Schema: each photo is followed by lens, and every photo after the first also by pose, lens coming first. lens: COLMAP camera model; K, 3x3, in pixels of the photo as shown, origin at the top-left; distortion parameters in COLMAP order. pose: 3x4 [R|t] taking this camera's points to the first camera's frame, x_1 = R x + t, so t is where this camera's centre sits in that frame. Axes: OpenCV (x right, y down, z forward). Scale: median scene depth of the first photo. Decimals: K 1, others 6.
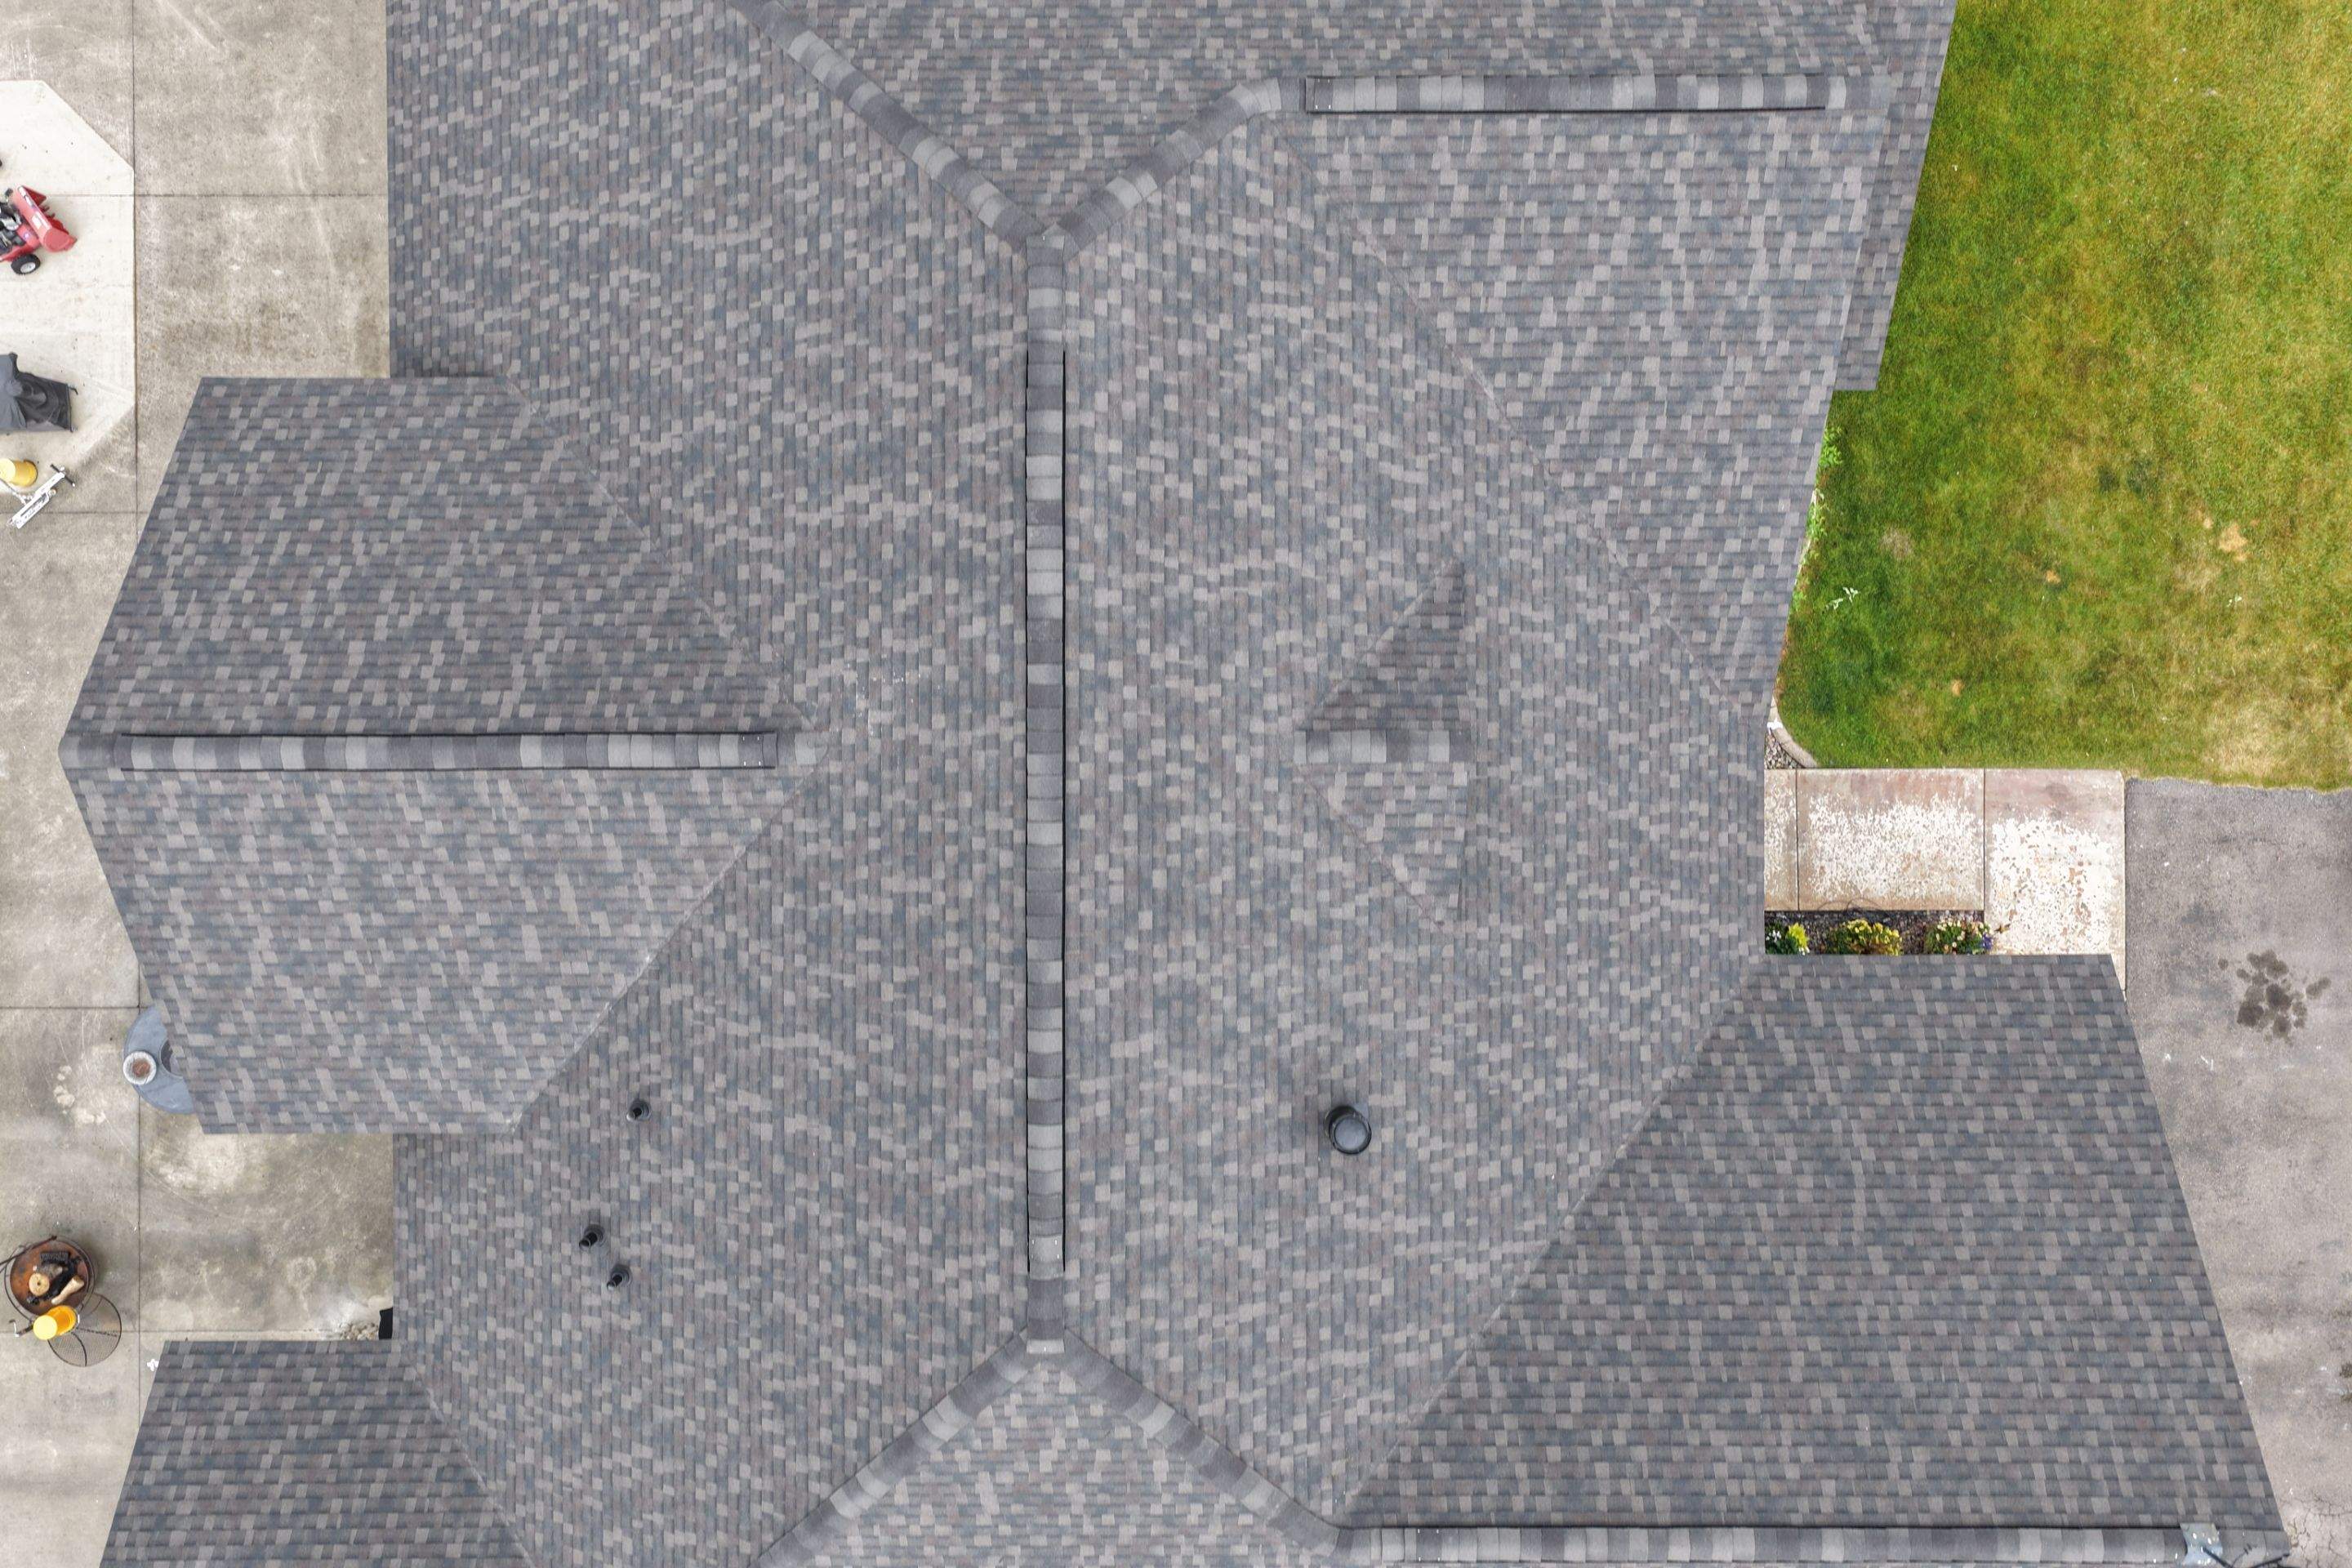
lens RADIAL K [[1945.4, 0, 1172.7], [0, 1945.4, 786.3], [0, 0, 1]] dist [-0.017137, 0.040906]
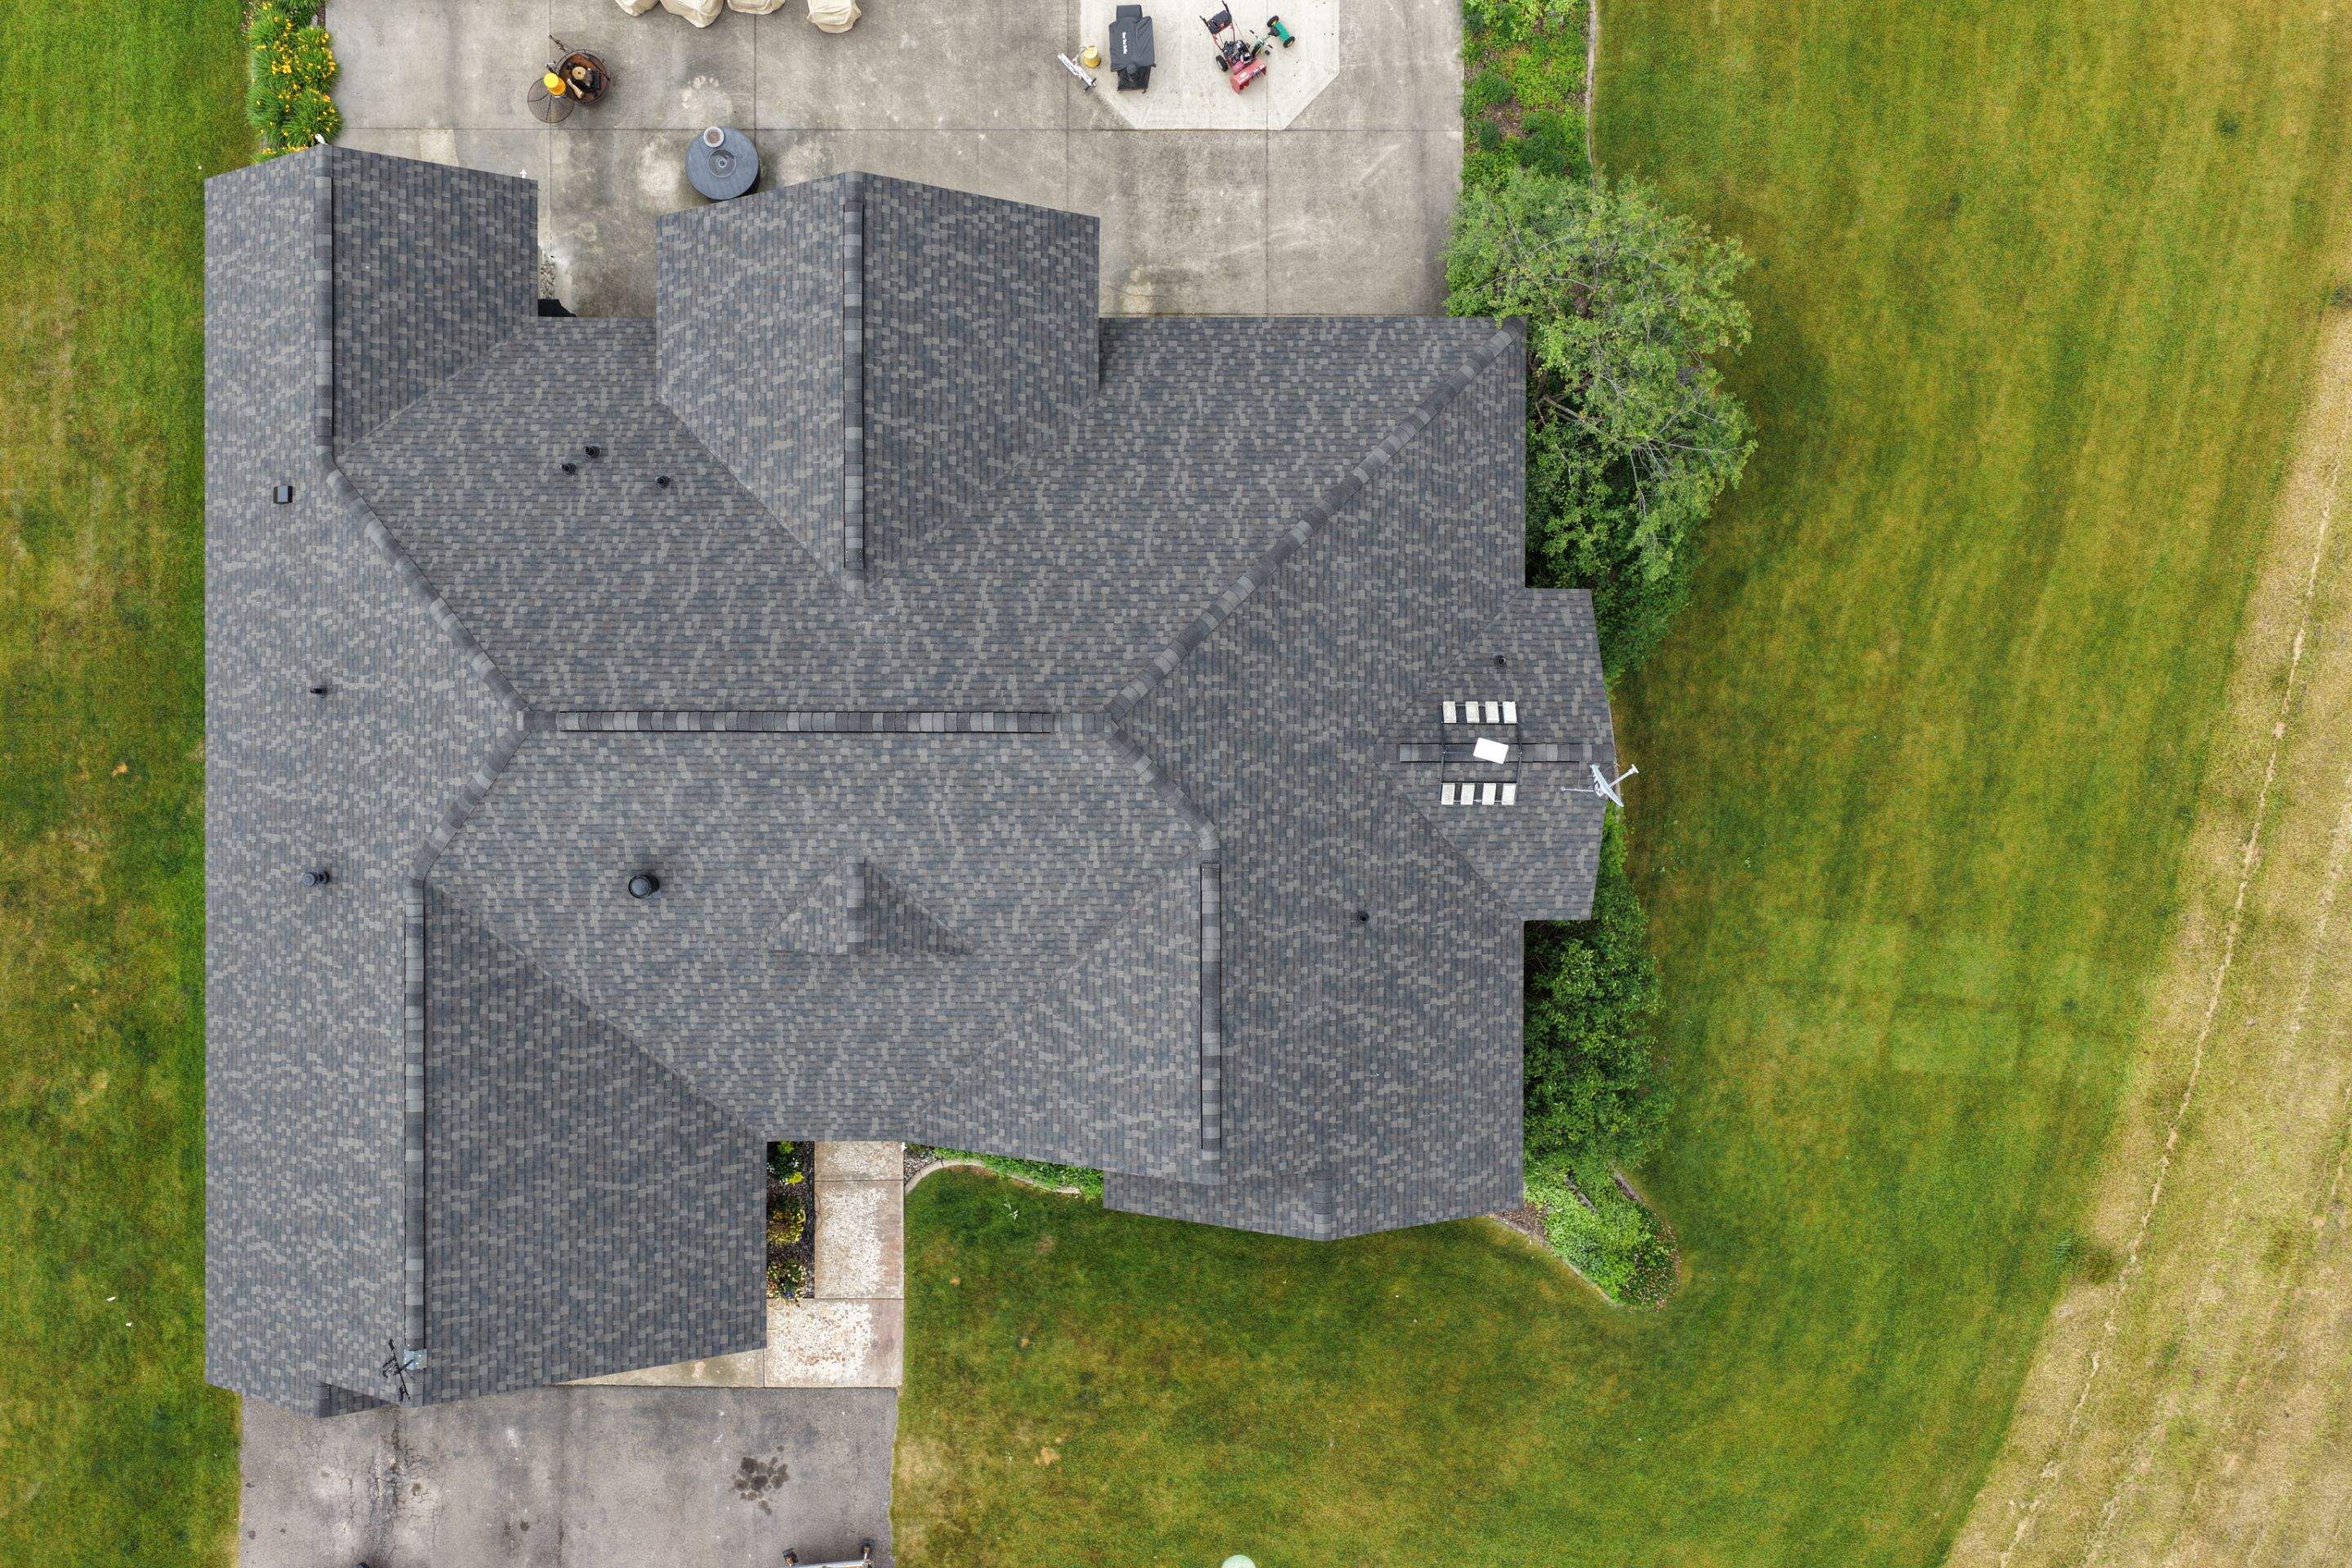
lens RADIAL K [[1945.4, 0, 1182.7], [0, 1945.4, 792.7], [0, 0, 1]] dist [-0.017137, 0.040906]
pose [[-0.002040, 0.999959, 0.008865, -0.012616], [-0.999965, -0.001968, -0.008120, -0.297085], [-0.008103, -0.008881, 0.999928, -0.777434]]
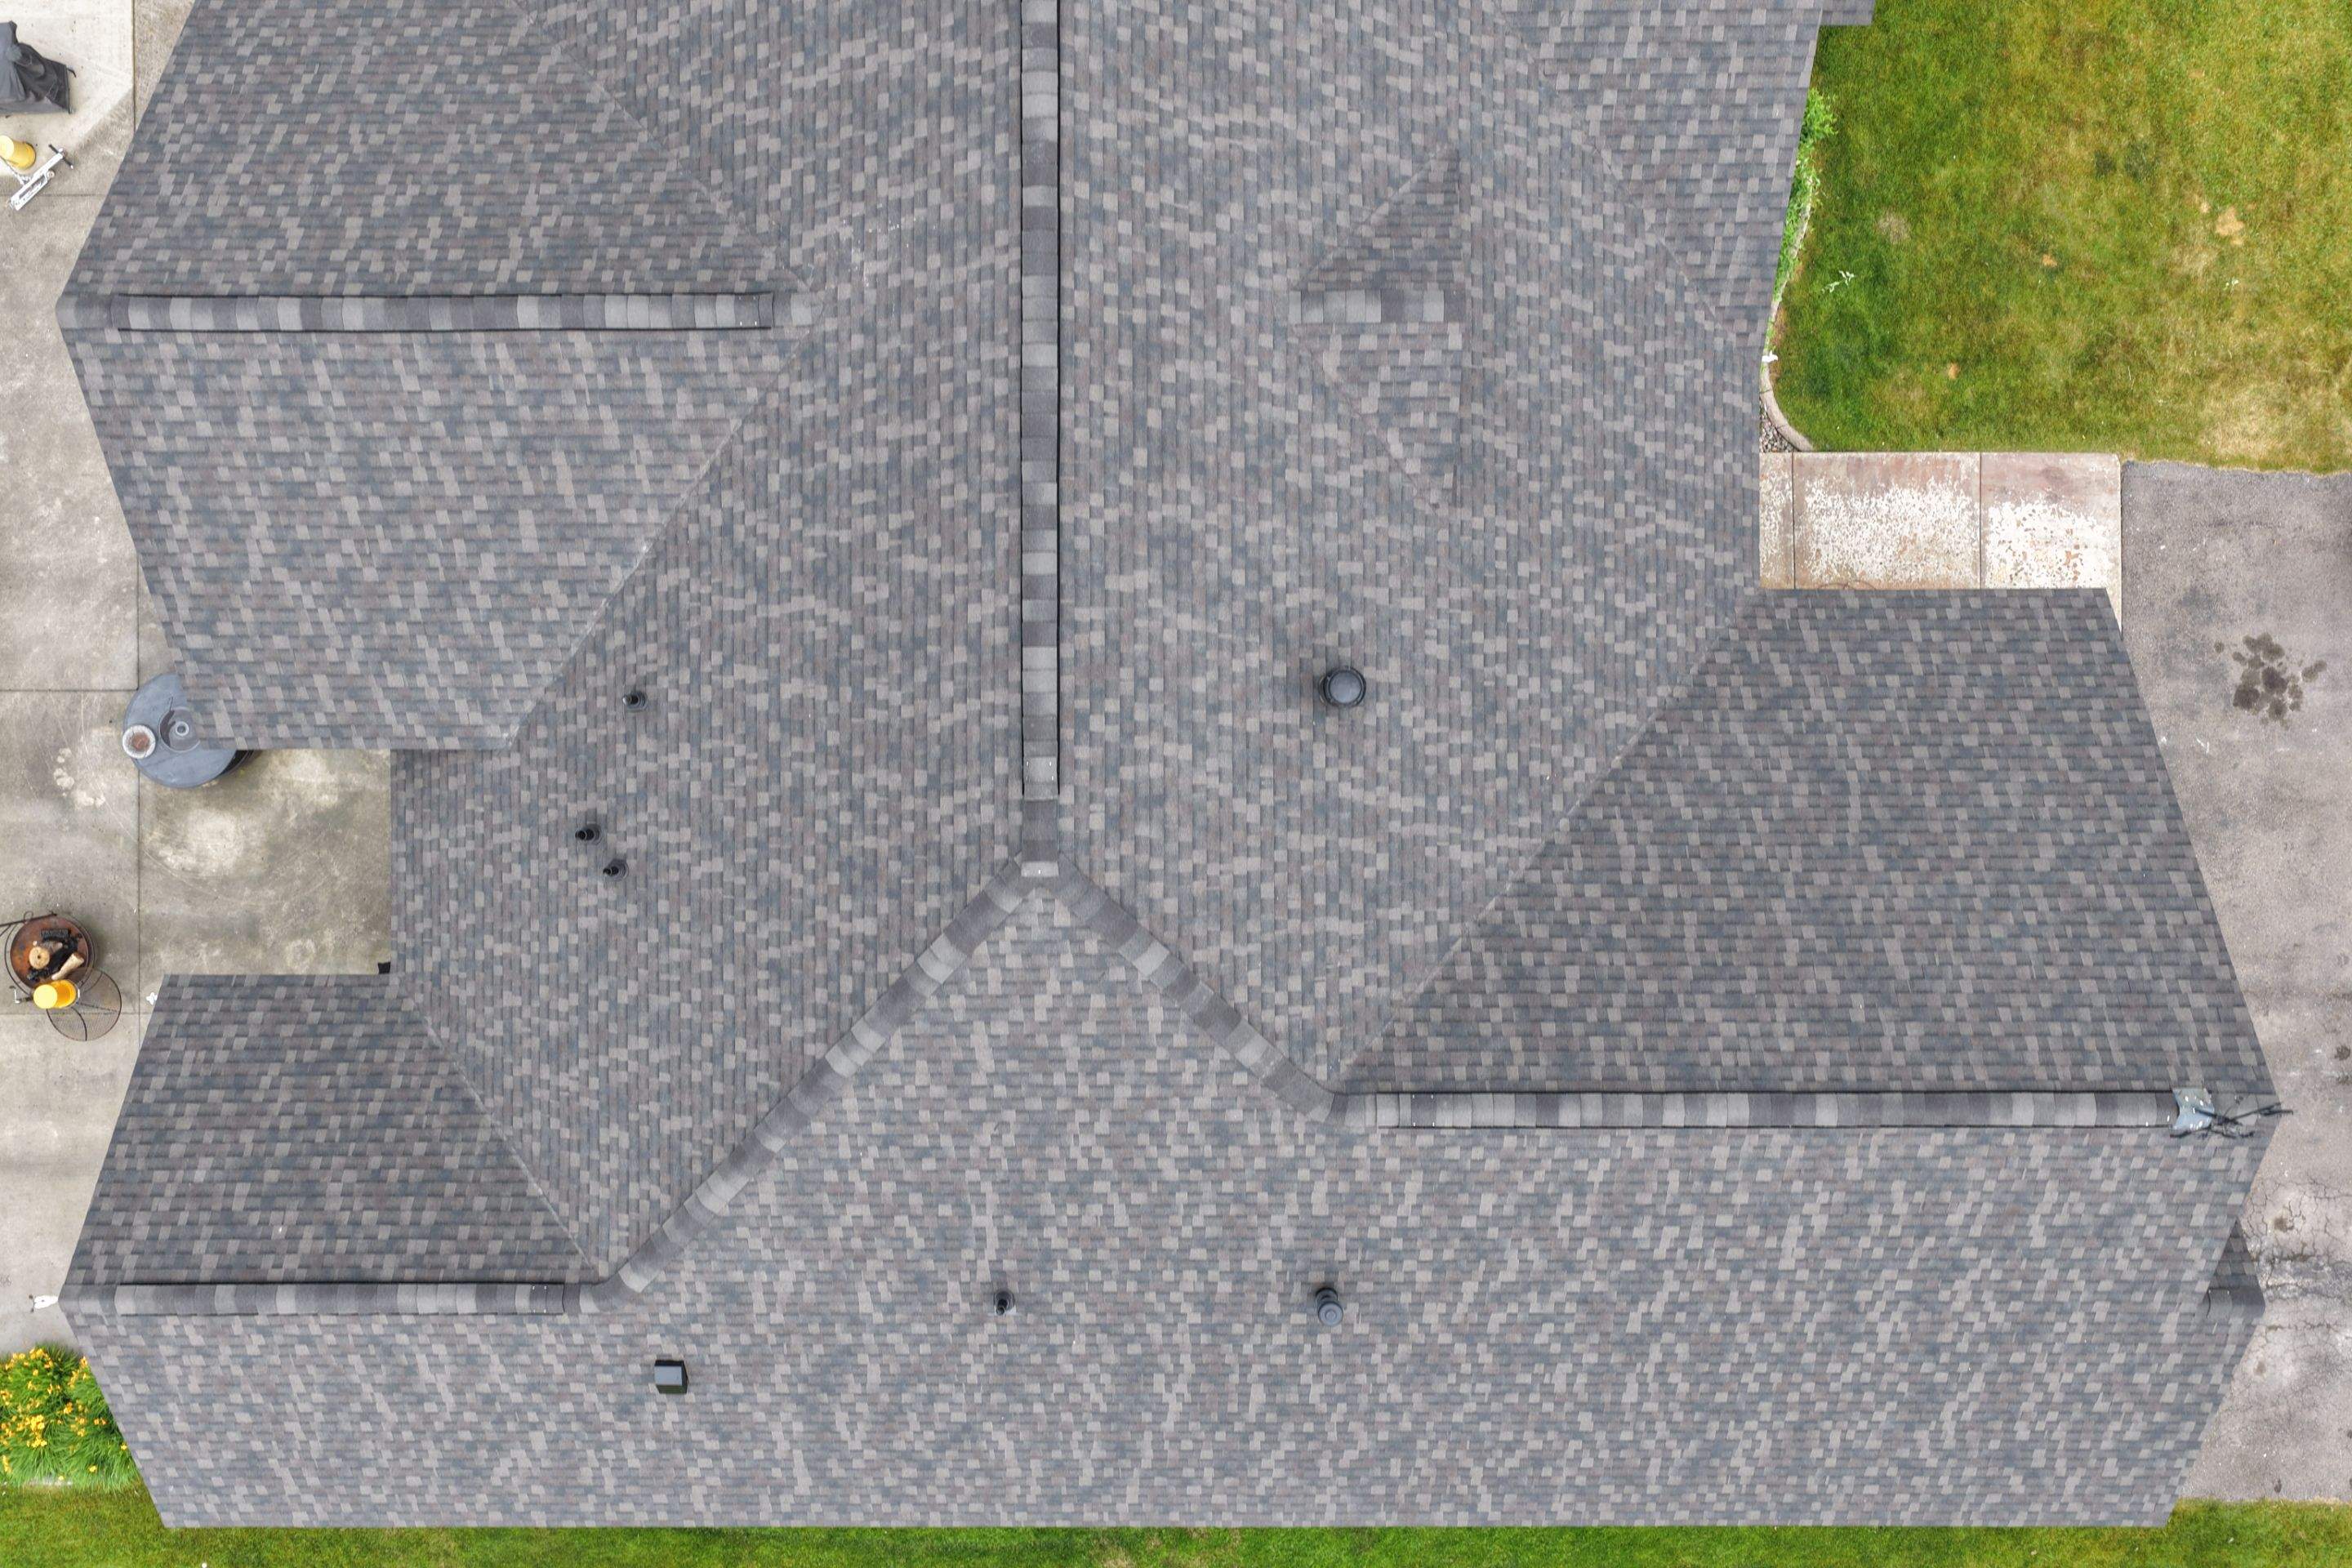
lens RADIAL K [[1945.4, 0, 1171.5], [0, 1945.4, 787.4], [0, 0, 1]] dist [-0.017137, 0.040906]
pose [[0.999999, 0.000448, -0.001306, 0.003192], [-0.000448, 1.000000, -0.000153, 0.217933], [0.001306, 0.000153, 0.999999, -0.001760]]
